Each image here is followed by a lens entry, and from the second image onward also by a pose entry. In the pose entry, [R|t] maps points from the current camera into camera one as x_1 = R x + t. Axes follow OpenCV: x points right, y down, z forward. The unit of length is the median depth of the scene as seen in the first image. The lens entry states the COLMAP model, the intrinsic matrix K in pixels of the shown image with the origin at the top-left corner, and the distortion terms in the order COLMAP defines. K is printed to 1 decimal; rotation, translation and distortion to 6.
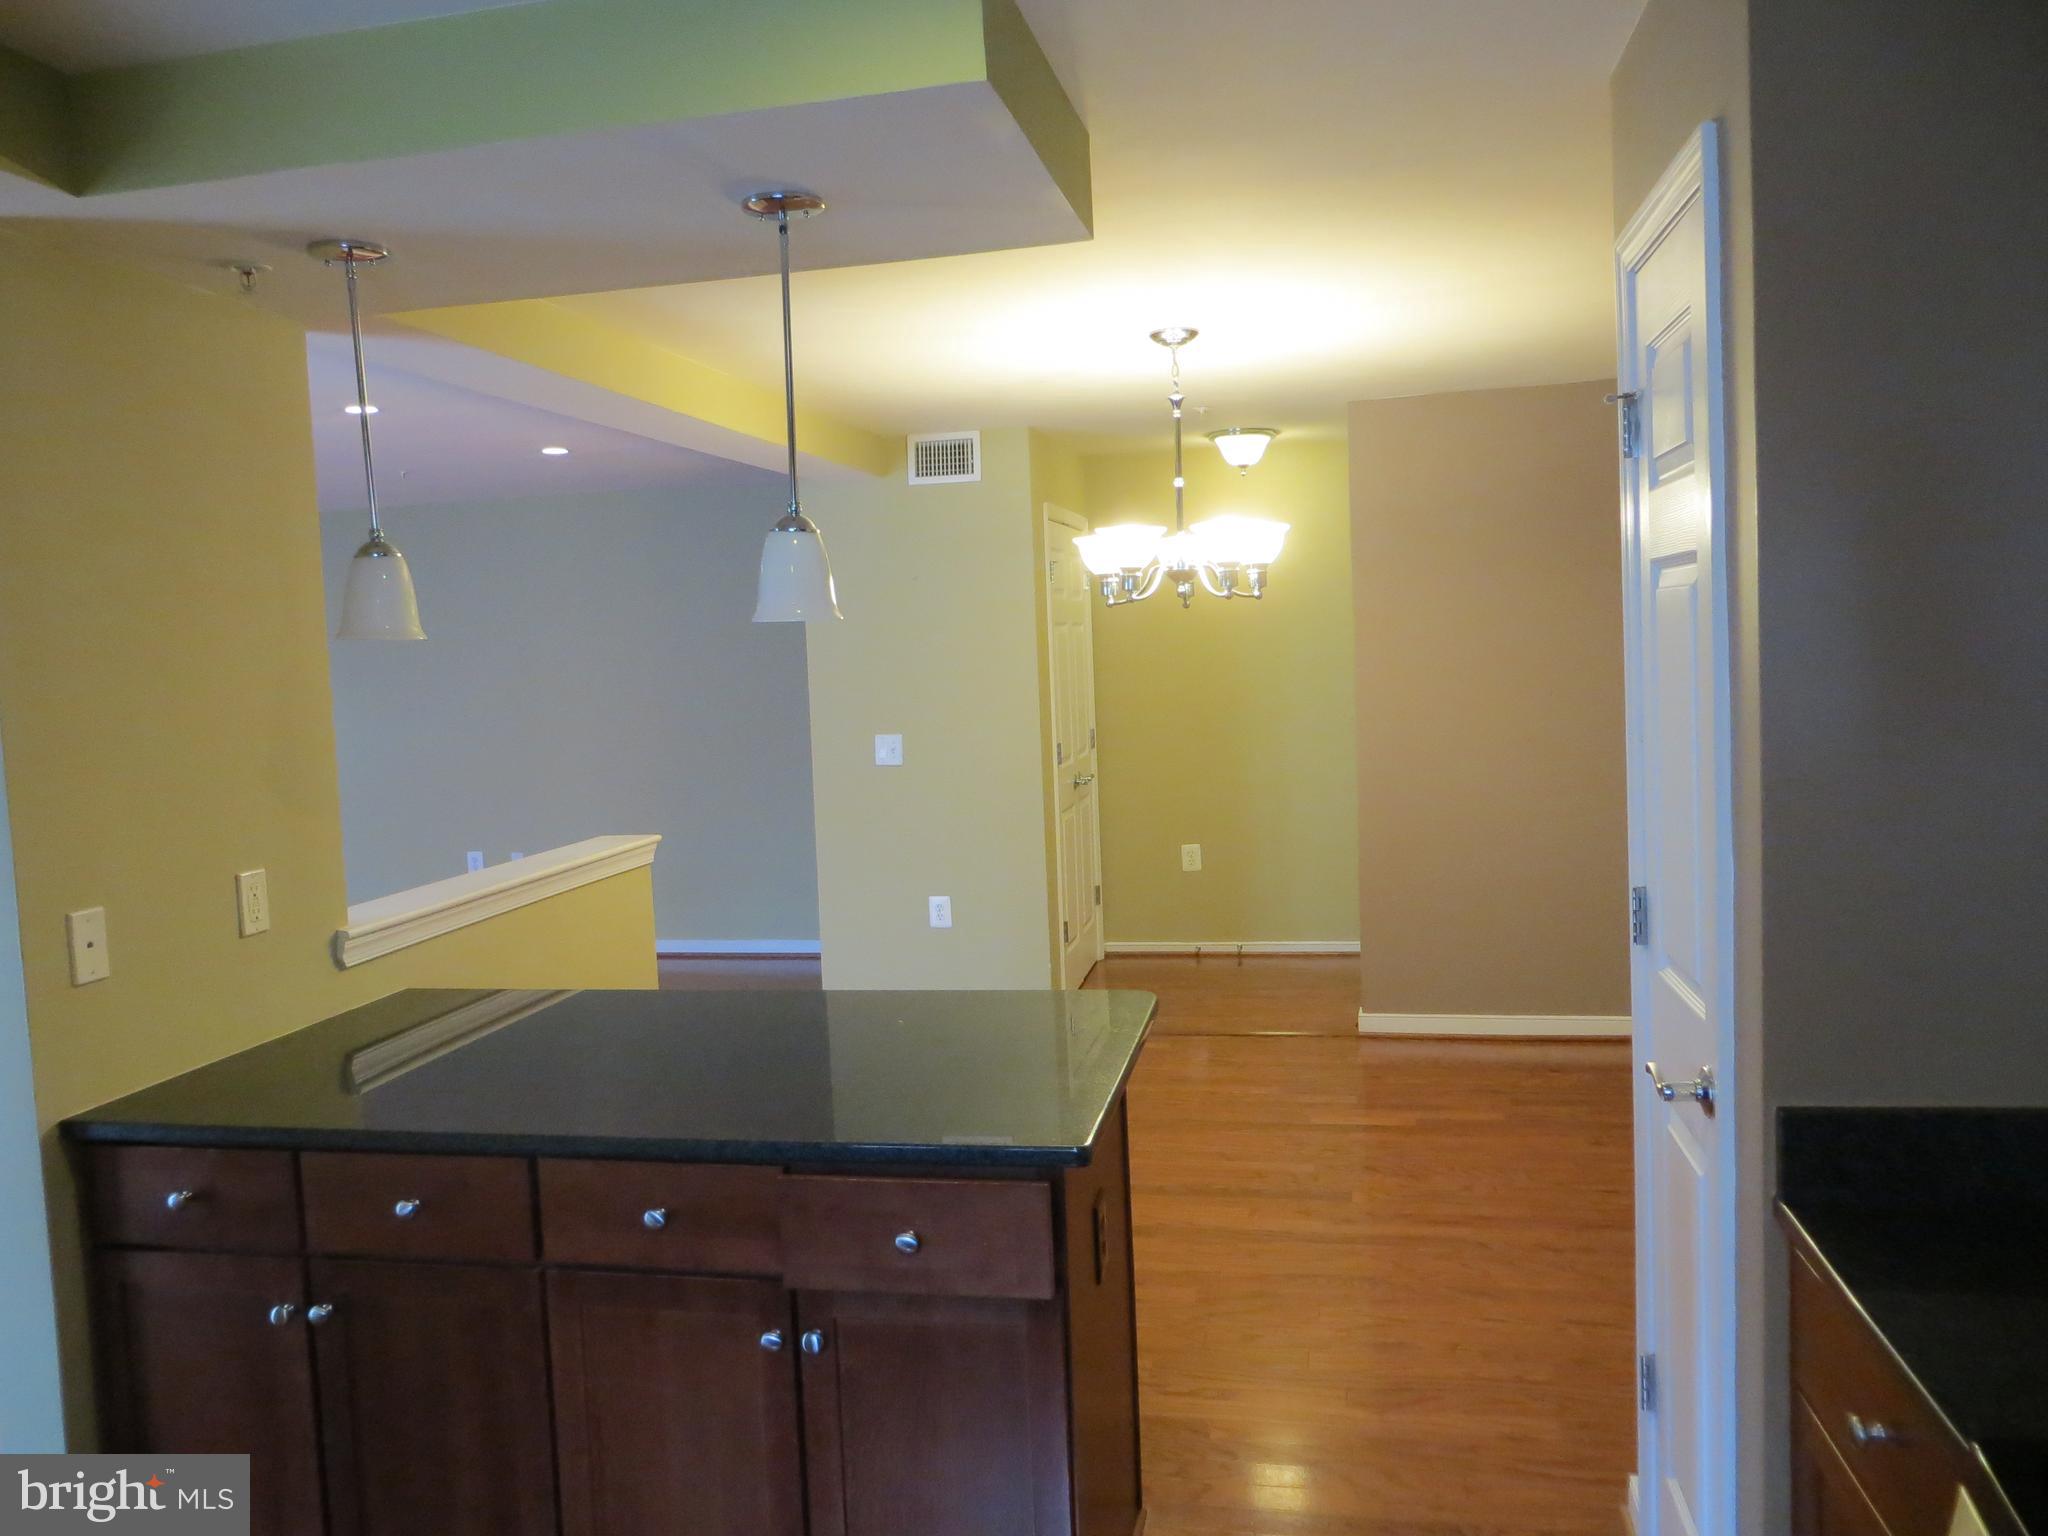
lens RADIAL K [[1568.5, 0, 1018.9], [0, 1568.5, 766.6], [0, 0, 1]] dist [-0.012192, 0.020811]
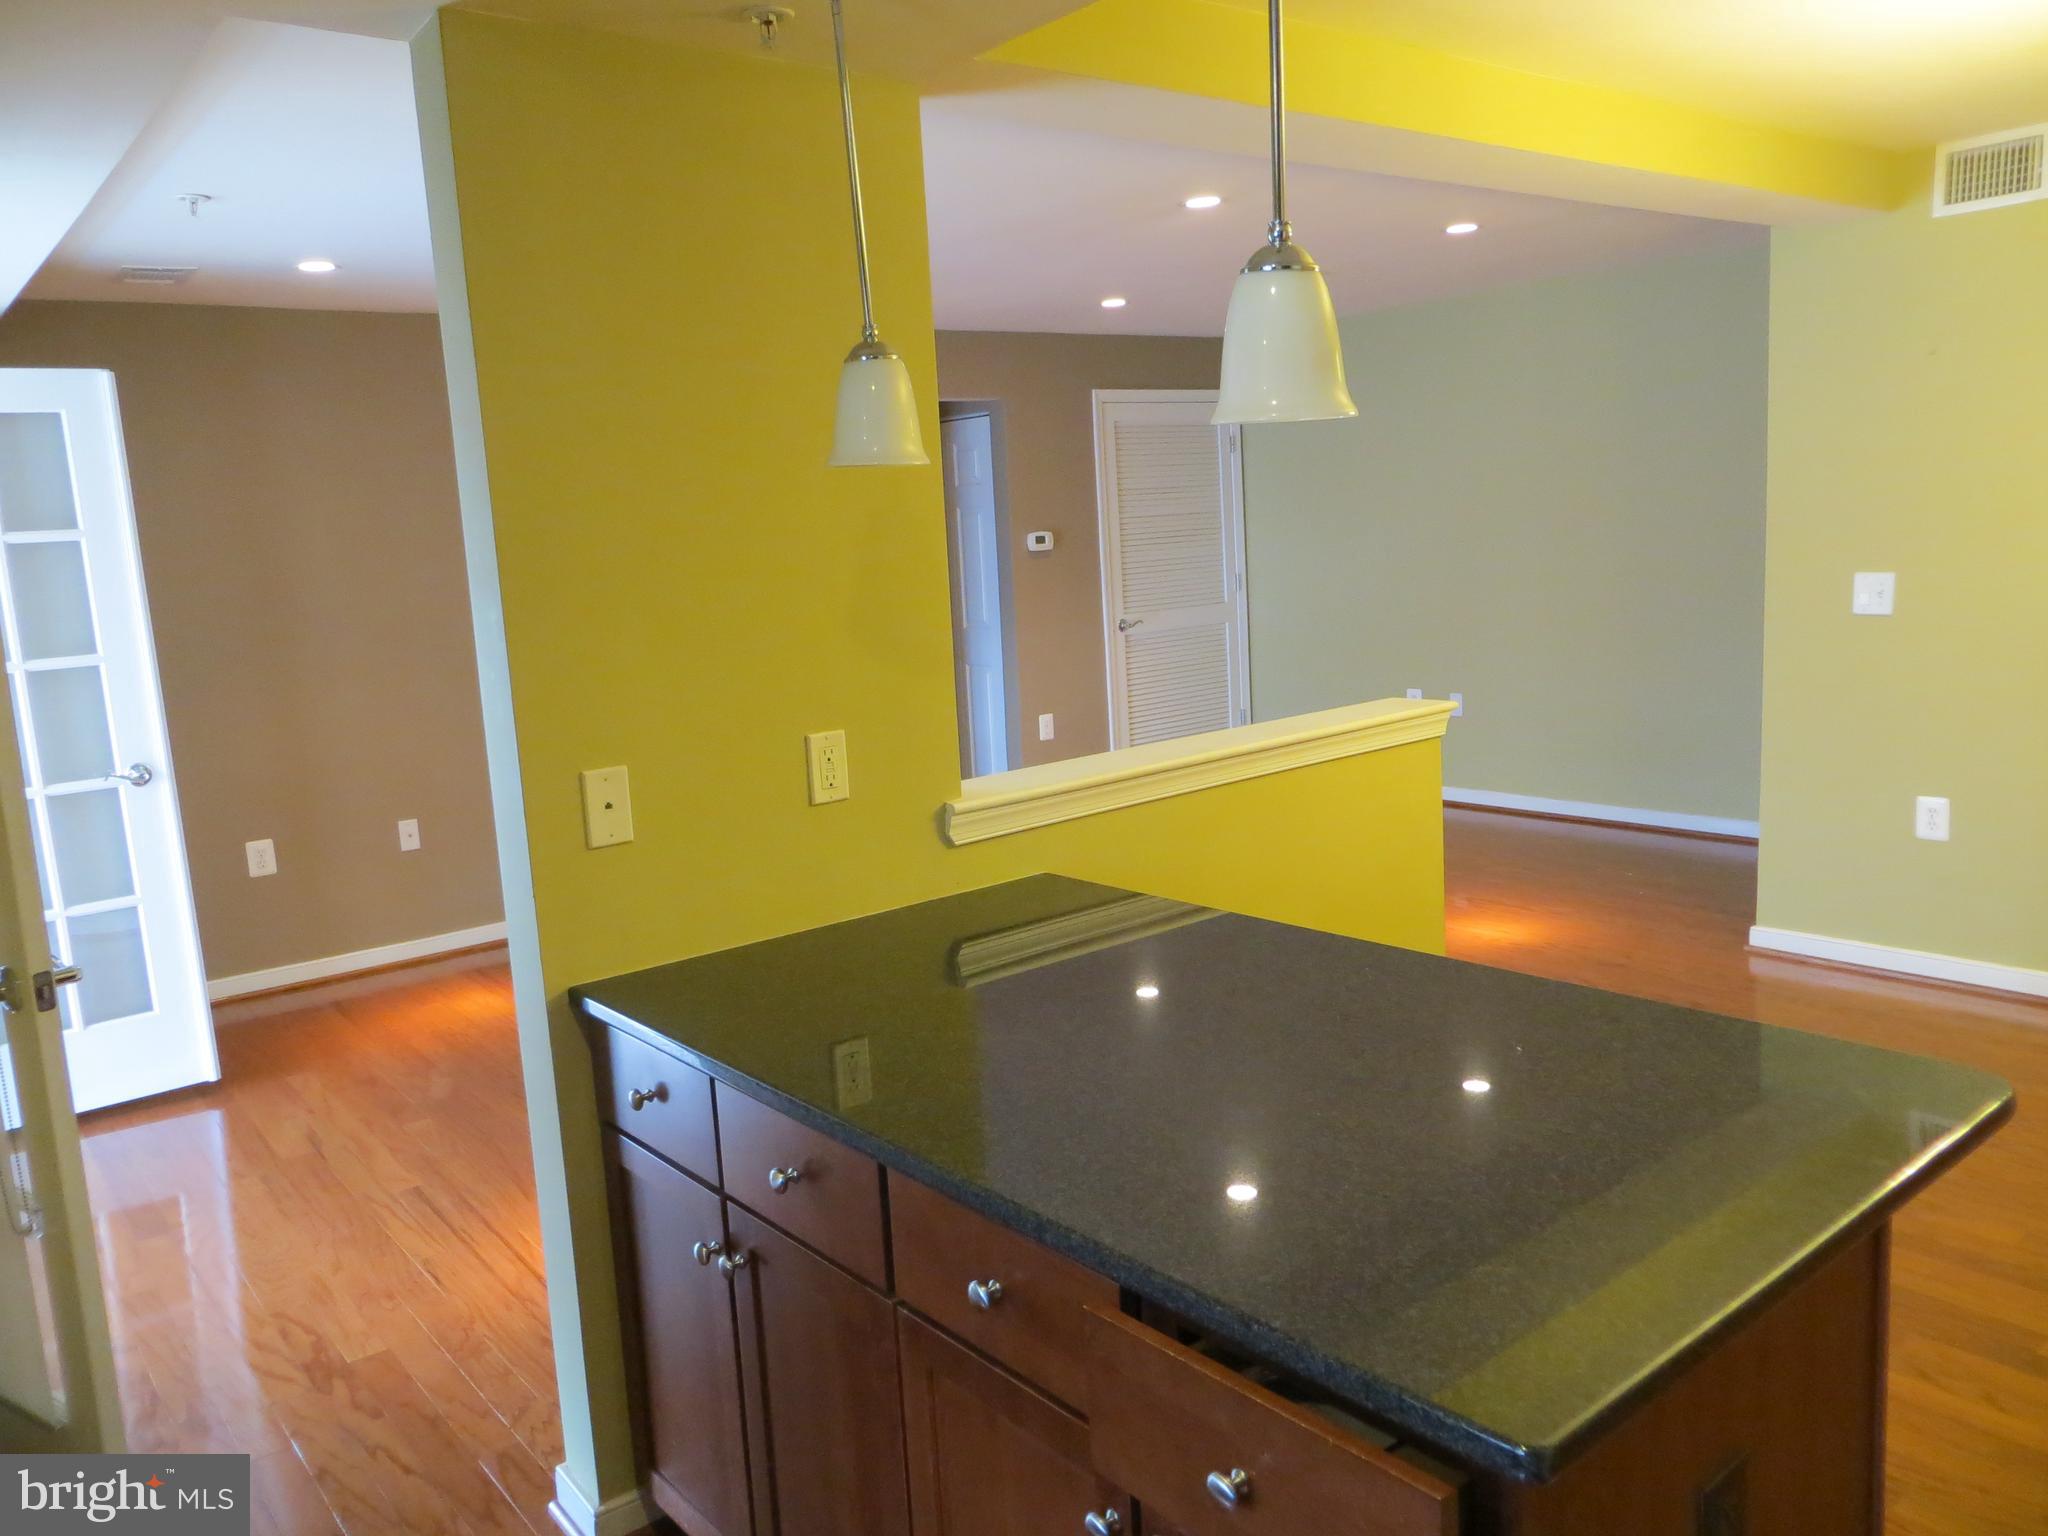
lens RADIAL K [[1568.5, 0, 1034.9], [0, 1568.5, 760.3], [0, 0, 1]] dist [-0.012192, 0.020811]
pose [[0.780266, 0.090409, -0.618879, 0.144073], [-0.021101, 0.992739, 0.118421, -0.023508], [0.625092, -0.079341, 0.776508, 0.352303]]
